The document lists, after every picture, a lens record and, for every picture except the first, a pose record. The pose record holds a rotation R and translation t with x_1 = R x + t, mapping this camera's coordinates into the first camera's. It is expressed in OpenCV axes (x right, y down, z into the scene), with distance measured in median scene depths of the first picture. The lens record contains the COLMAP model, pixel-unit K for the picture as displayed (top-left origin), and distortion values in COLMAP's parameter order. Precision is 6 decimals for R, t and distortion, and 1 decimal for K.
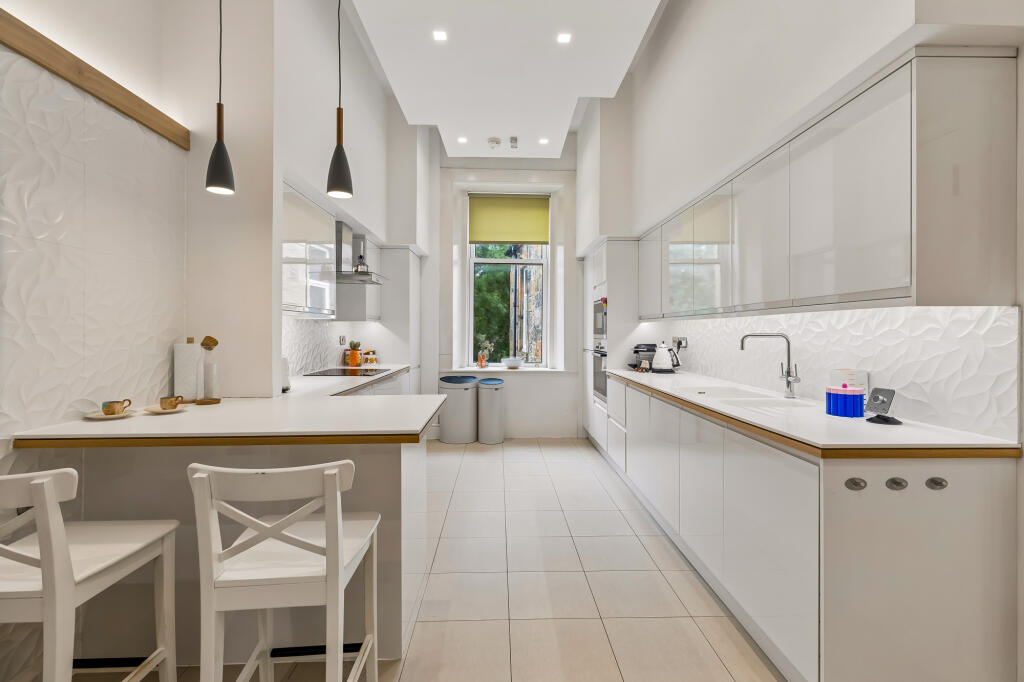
lens RADIAL K [[460.1, 0, 512.0], [0, 460.1, 341.0], [0, 0, 1]] dist [0.000630, 0.000112]
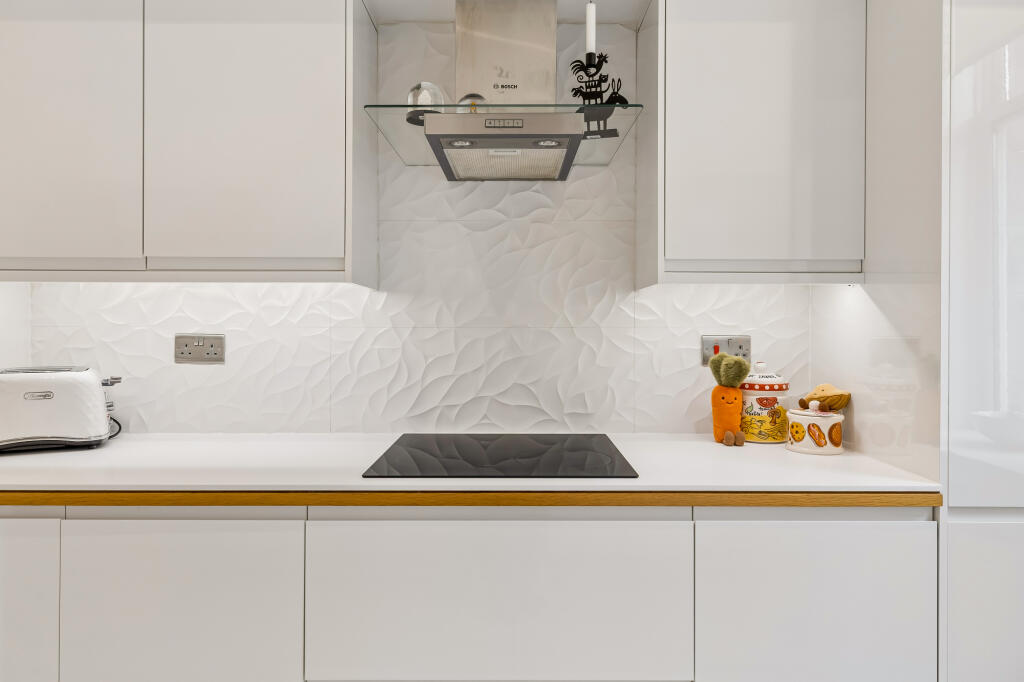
lens RADIAL K [[658.0, 0, 513.4], [0, 658.0, 332.1], [0, 0, 1]] dist [0.004086, 0.001025]
pose [[-0.022661, -0.003595, -0.999737, 0.156349], [-0.024228, 0.999702, -0.003046, -0.019664], [0.999450, 0.024152, -0.022741, 1.806446]]
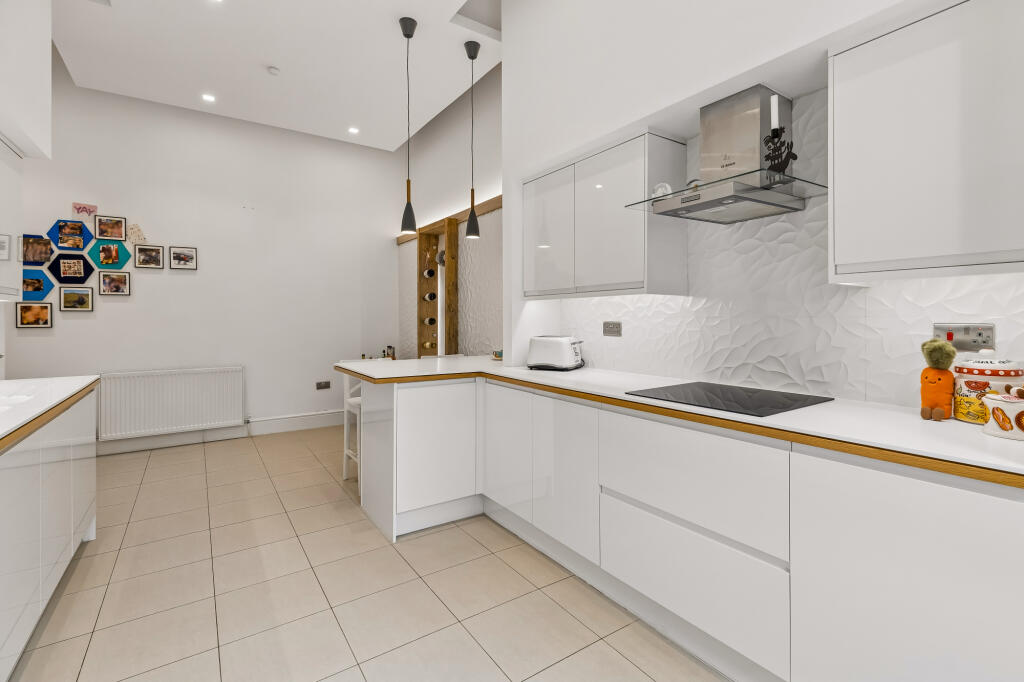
lens RADIAL K [[475.4, 0, 510.8], [0, 475.4, 318.6], [0, 0, 1]] dist [0.000866, 0.000117]
pose [[-0.851424, -0.008654, -0.524406, 0.191578], [-0.017987, 0.999757, 0.012705, -0.028746], [0.524169, 0.020250, -0.851373, 2.332154]]
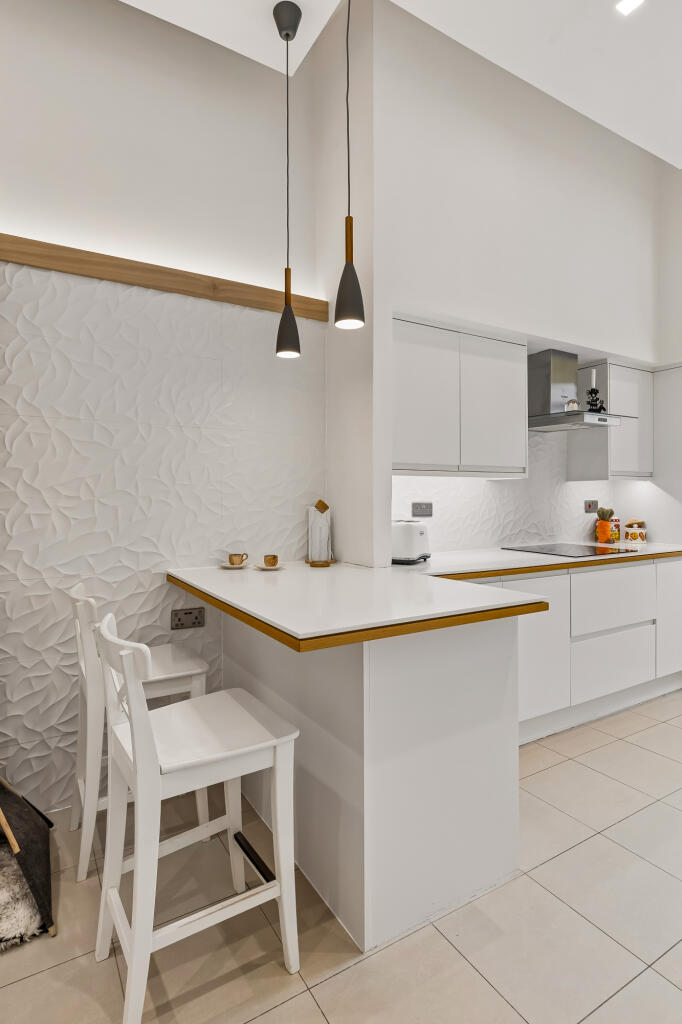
lens RADIAL K [[528.6, 0, 337.4], [0, 528.6, 502.8], [0, 0, 1]] dist [0.000408, 0.000039]
pose [[0.485066, 0.004953, -0.874463, 0.377299], [-0.013640, 0.999905, -0.001902, -0.001372], [0.874371, 0.012850, 0.485088, 0.470403]]
